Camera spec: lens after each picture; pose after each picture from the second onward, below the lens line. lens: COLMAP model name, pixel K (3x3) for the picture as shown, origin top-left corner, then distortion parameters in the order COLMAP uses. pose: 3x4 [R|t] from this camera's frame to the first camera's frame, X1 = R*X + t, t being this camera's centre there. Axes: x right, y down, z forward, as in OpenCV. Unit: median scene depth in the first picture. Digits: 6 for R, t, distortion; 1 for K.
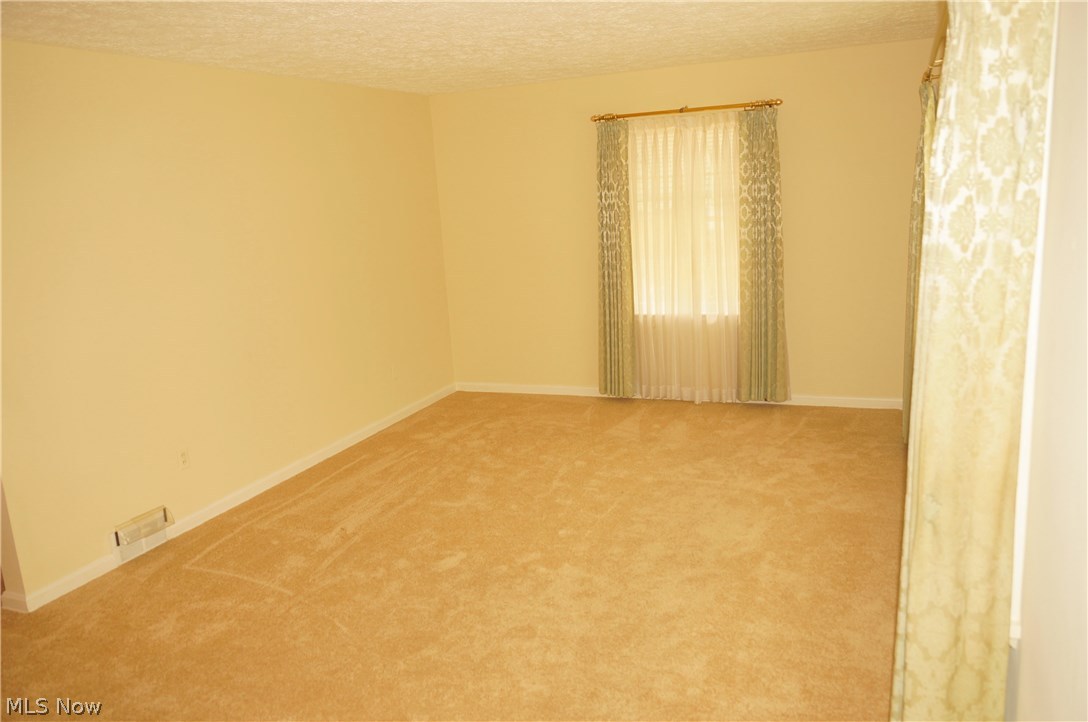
lens RADIAL K [[830.8, 0, 544.0], [0, 830.8, 361.0], [0, 0, 1]] dist [-0.011625, 0.003262]
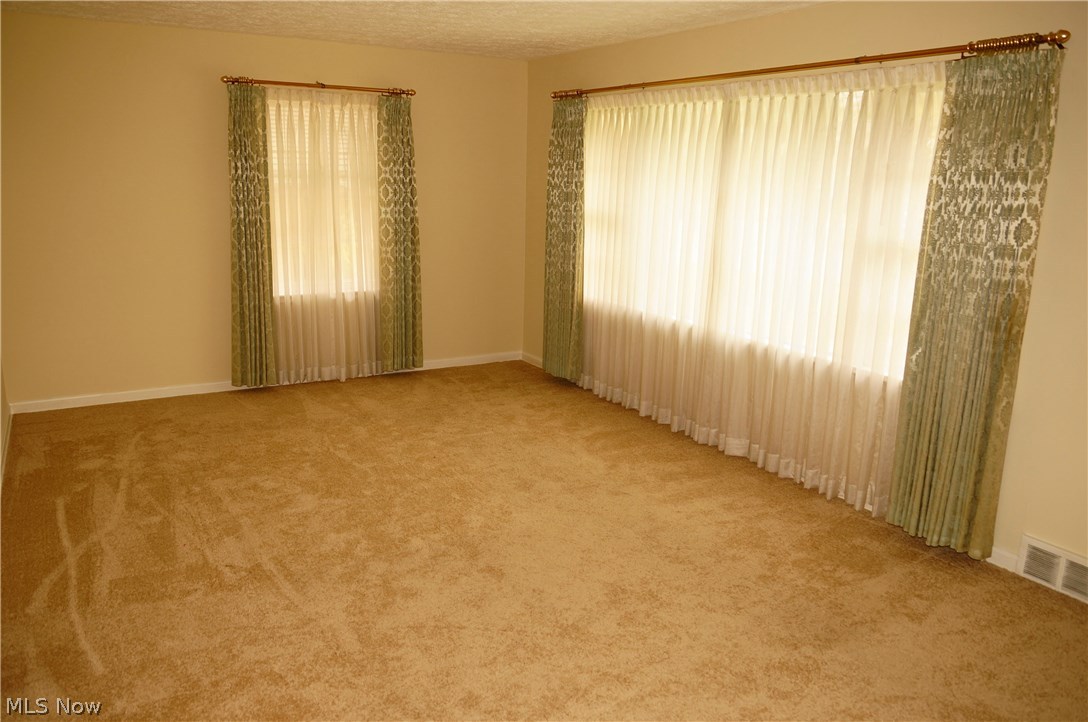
lens RADIAL K [[830.8, 0, 544.0], [0, 830.8, 361.0], [0, 0, 1]] dist [-0.011625, 0.003262]
pose [[0.604658, -0.107836, 0.789151, -0.478305], [0.107313, 0.992788, 0.053438, -0.000623], [-0.789223, 0.052374, 0.611870, 0.196836]]
